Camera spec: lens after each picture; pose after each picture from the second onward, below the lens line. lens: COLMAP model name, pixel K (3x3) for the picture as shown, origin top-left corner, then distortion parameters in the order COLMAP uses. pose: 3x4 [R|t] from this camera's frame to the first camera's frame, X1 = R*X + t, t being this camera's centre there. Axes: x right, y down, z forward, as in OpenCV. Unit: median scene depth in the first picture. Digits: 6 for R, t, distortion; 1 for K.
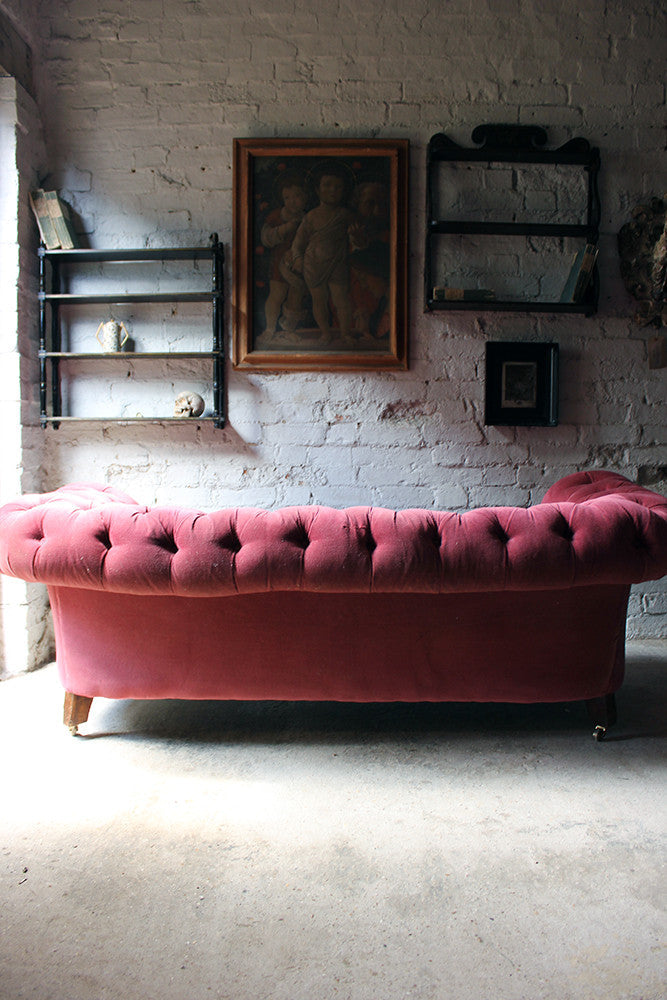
lens RADIAL K [[814.2, 0, 332.1], [0, 814.2, 505.1], [0, 0, 1]] dist [-0.170313, 0.137371]
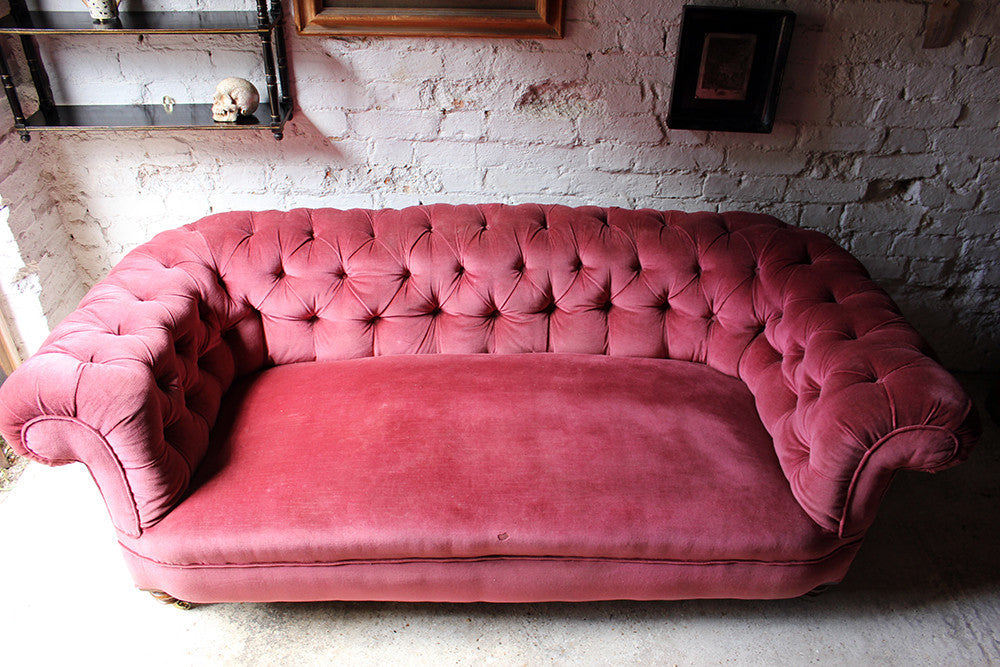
lens RADIAL K [[814.2, 0, 506.6], [0, 814.2, 335.7], [0, 0, 1]] dist [-0.170313, 0.137371]
pose [[0.999397, 0.007701, 0.033855, 0.028406], [-0.024118, 0.855420, 0.517373, -0.297121], [-0.024976, -0.517878, 0.855090, 0.322082]]
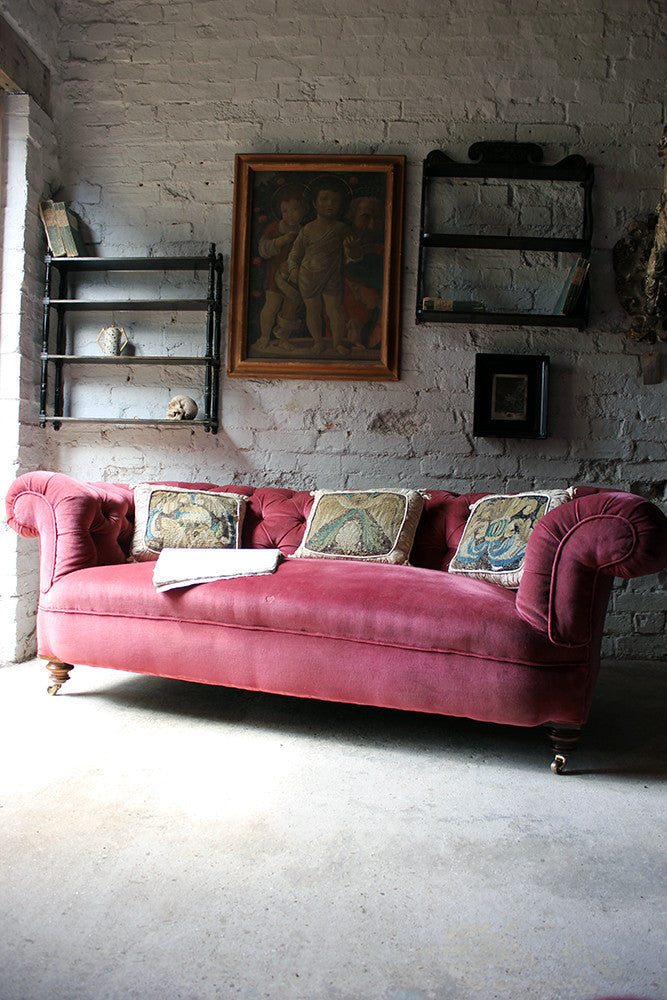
lens RADIAL K [[814.2, 0, 336.4], [0, 814.2, 510.1], [0, 0, 1]] dist [-0.170313, 0.137371]
pose [[0.997546, 0.032149, -0.062199, 0.084840], [-0.034763, 0.998537, -0.041421, 0.039696], [0.060777, 0.043482, 0.997204, -0.005965]]
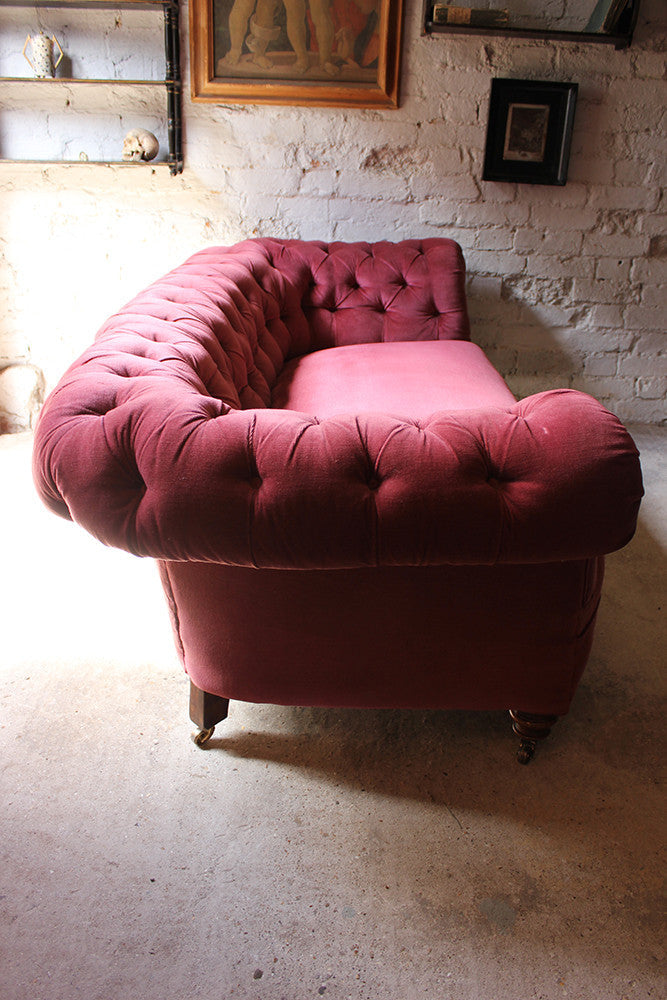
lens RADIAL K [[835.3, 0, 335.1], [0, 835.3, 506.3], [0, 0, 1]] dist [-0.152283, 0.125116]
pose [[0.999209, 0.022067, 0.033074, 0.008945], [-0.032158, 0.937718, 0.345906, -0.067959], [-0.023381, -0.346696, 0.937686, 0.058148]]
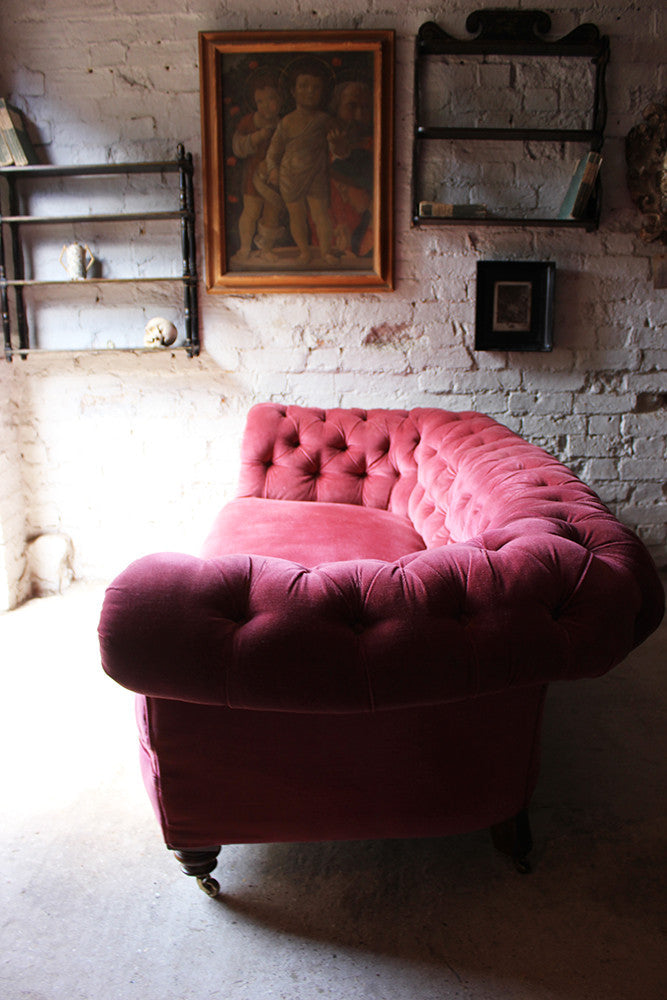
lens RADIAL K [[814.2, 0, 334.6], [0, 814.2, 507.9], [0, 0, 1]] dist [-0.170313, 0.137371]
pose [[0.999907, -0.006806, -0.011838, 0.035482], [0.008614, 0.987059, 0.160127, -0.069574], [0.010595, -0.160214, 0.987025, 0.042590]]
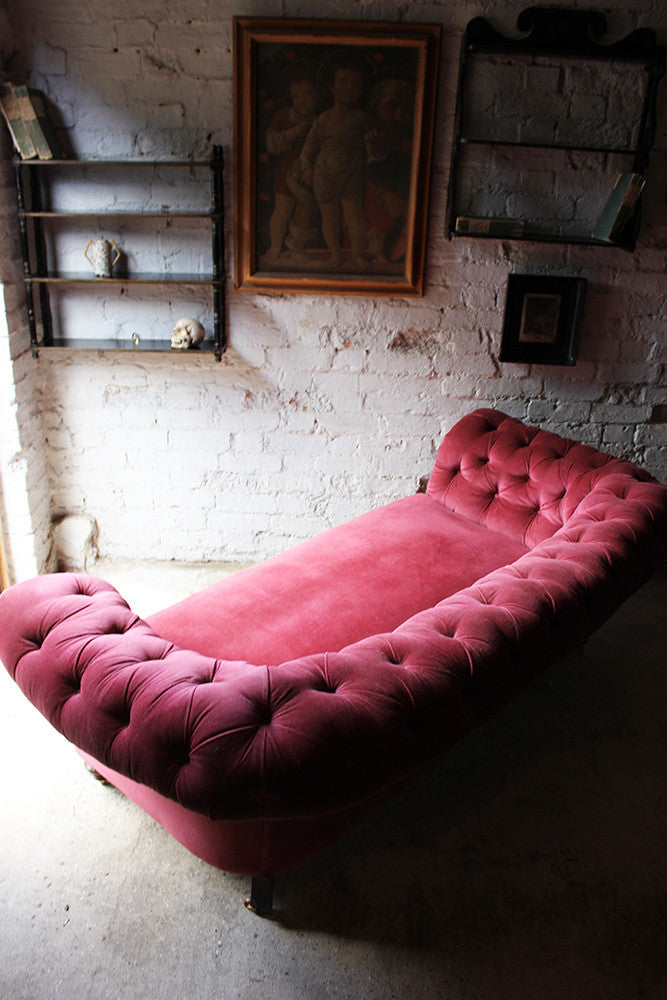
lens RADIAL K [[814.2, 0, 334.8], [0, 814.2, 507.2], [0, 0, 1]] dist [-0.170313, 0.137371]
pose [[0.999527, 0.028321, 0.012025, -0.011873], [-0.030699, 0.944138, 0.328119, -0.241007], [-0.002061, -0.328333, 0.944560, 0.047618]]
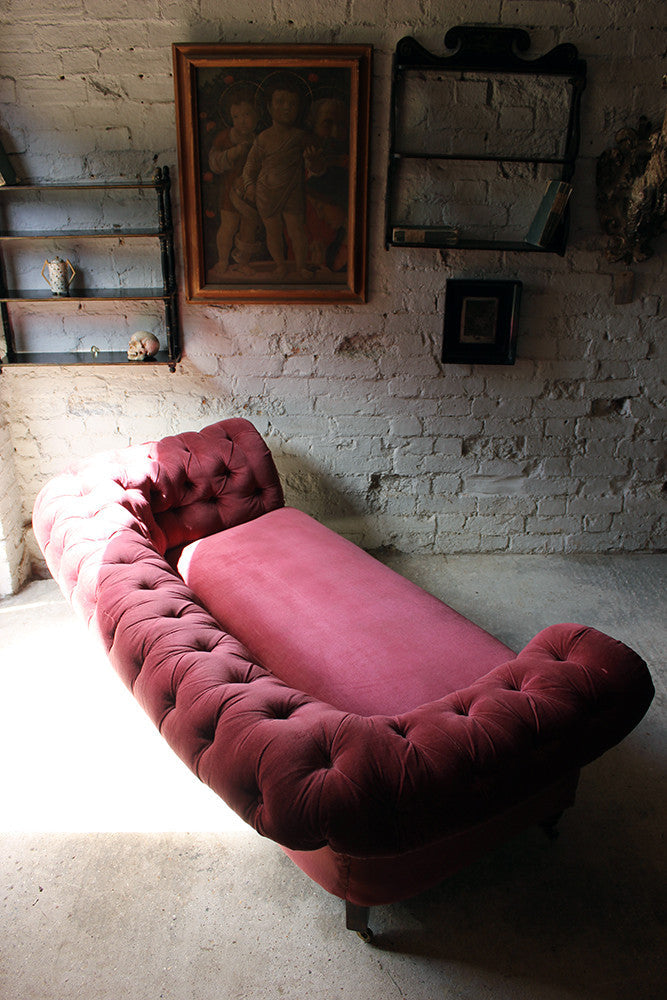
lens RADIAL K [[814.2, 0, 334.5], [0, 814.2, 506.6], [0, 0, 1]] dist [-0.170313, 0.137371]
pose [[0.999766, -0.001933, 0.021531, 0.034719], [-0.005763, 0.936124, 0.351622, -0.281504], [-0.020836, -0.351664, 0.935894, 0.006715]]
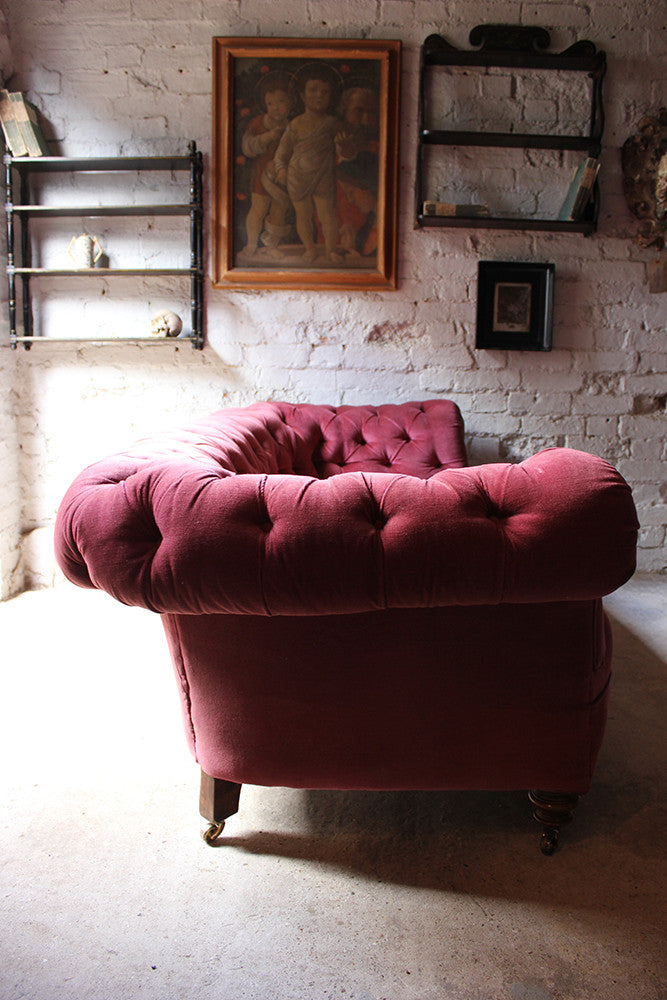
lens RADIAL K [[814.2, 0, 333.5], [0, 814.2, 504.8], [0, 0, 1]] dist [-0.170313, 0.137371]
pose [[0.999903, 0.009168, 0.010472, 0.012495], [-0.010048, 0.996123, 0.087397, 0.003237], [-0.009631, -0.087493, 0.996119, 0.035446]]
